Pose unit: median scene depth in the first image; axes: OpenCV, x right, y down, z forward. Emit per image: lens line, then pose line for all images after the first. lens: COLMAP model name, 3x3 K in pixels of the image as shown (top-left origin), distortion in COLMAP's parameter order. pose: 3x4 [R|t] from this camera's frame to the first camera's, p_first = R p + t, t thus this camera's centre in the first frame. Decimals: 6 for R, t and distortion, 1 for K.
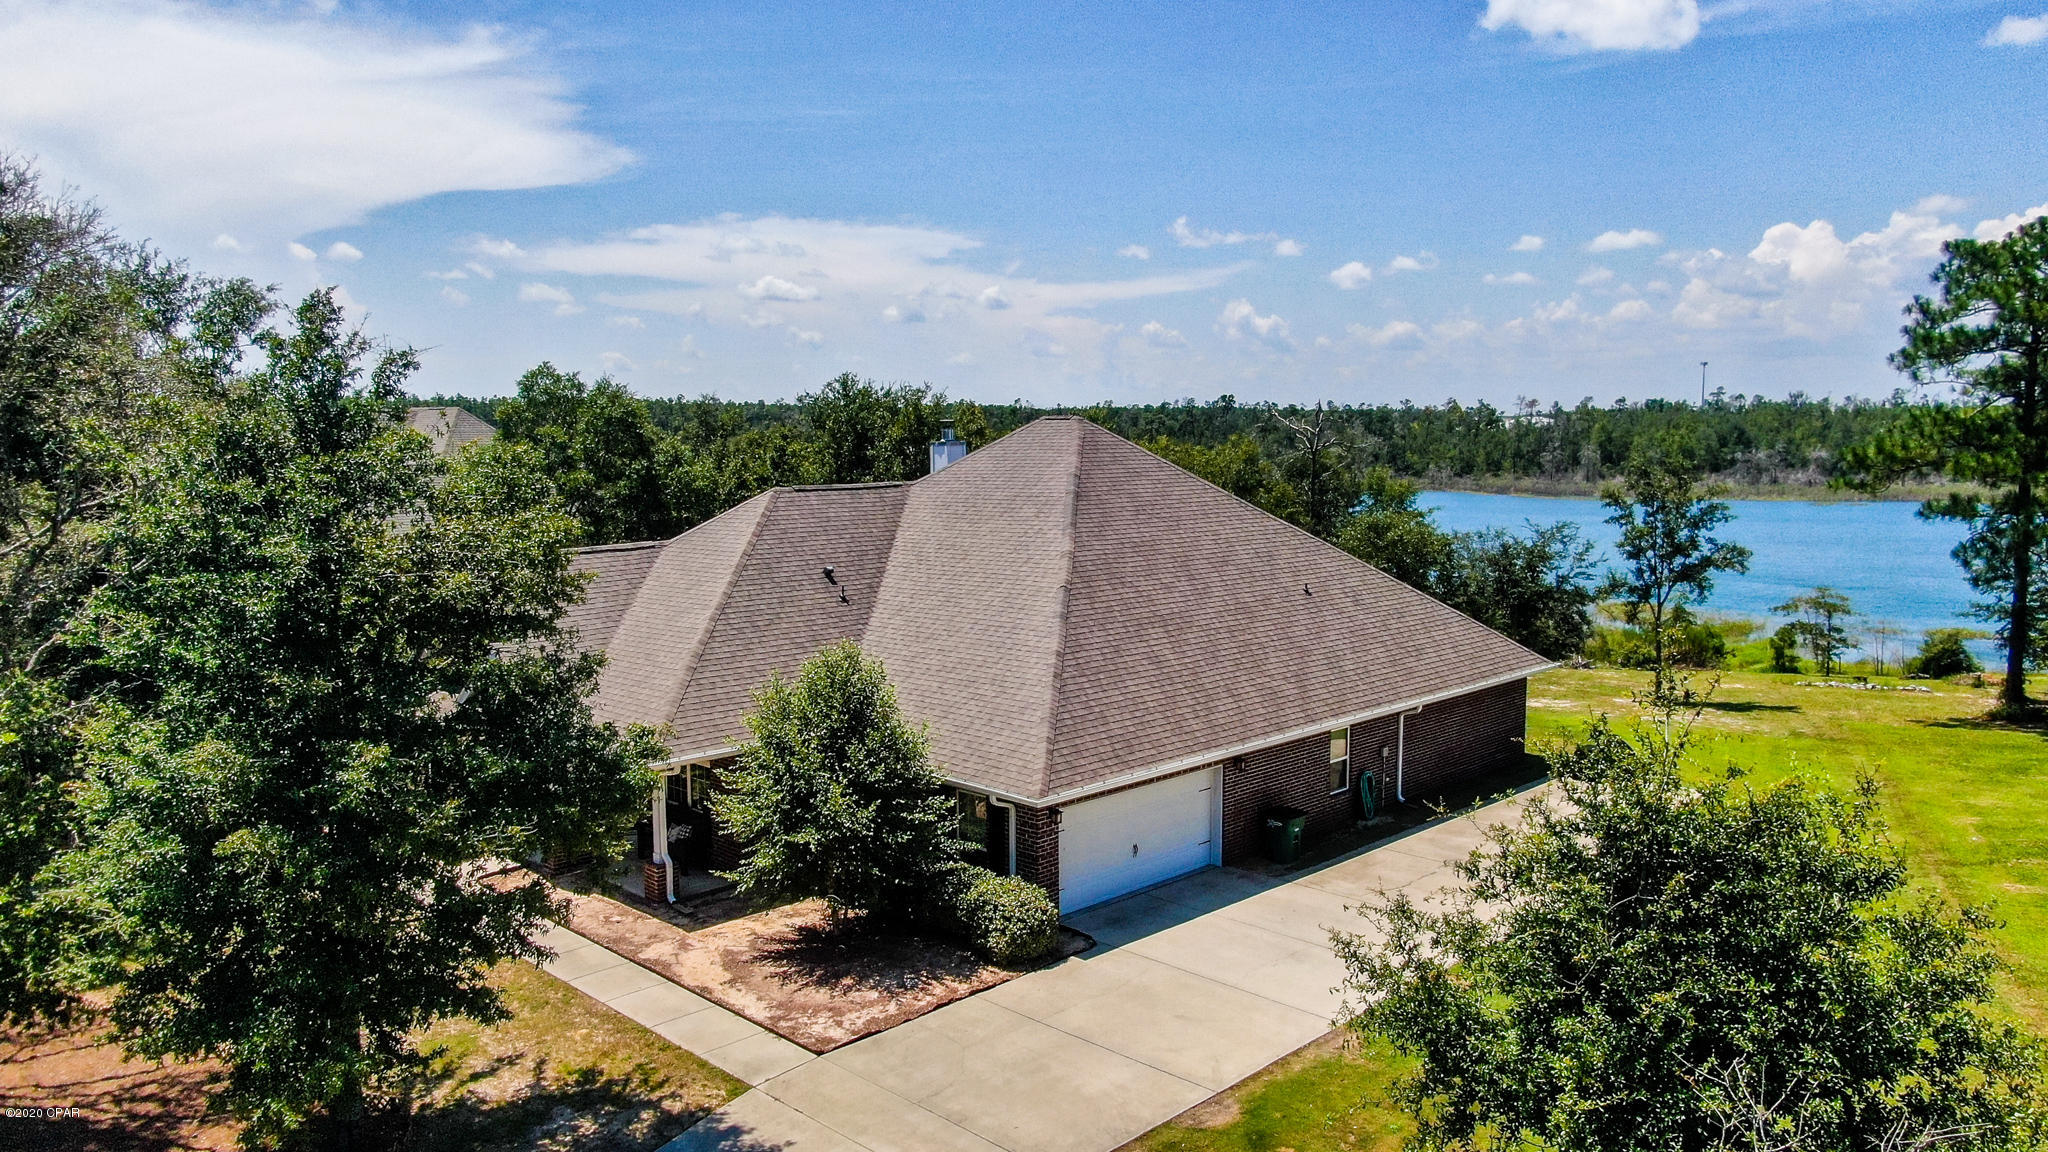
lens RADIAL K [[1384.2, 0, 1004.1], [0, 1384.2, 578.4], [0, 0, 1]] dist [-0.007952, 0.001509]
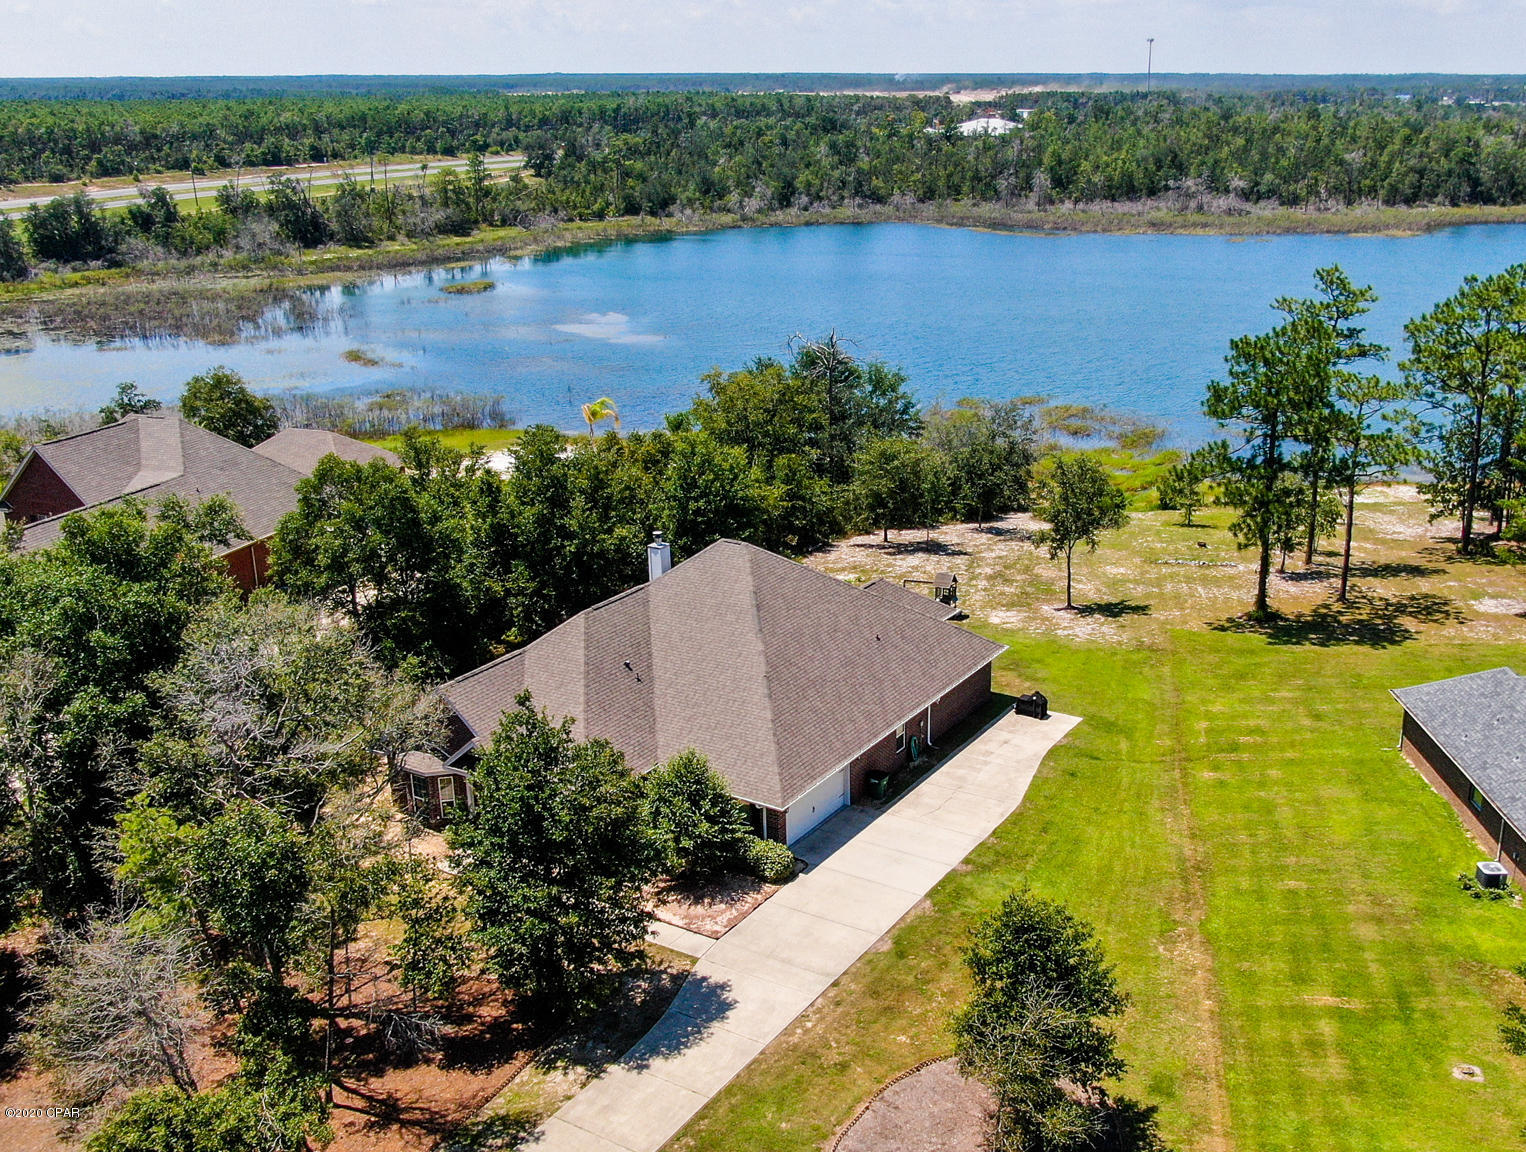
lens RADIAL K [[1456.7, 0, 770.6], [0, 1456.7, 573.4], [0, 0, 1]] dist [0.002520, 0.000000]
pose [[0.975232, -0.086318, 0.203645, -0.323948], [0.041703, 0.975952, 0.213959, -0.523817], [-0.217216, -0.200167, 0.955380, -0.843289]]
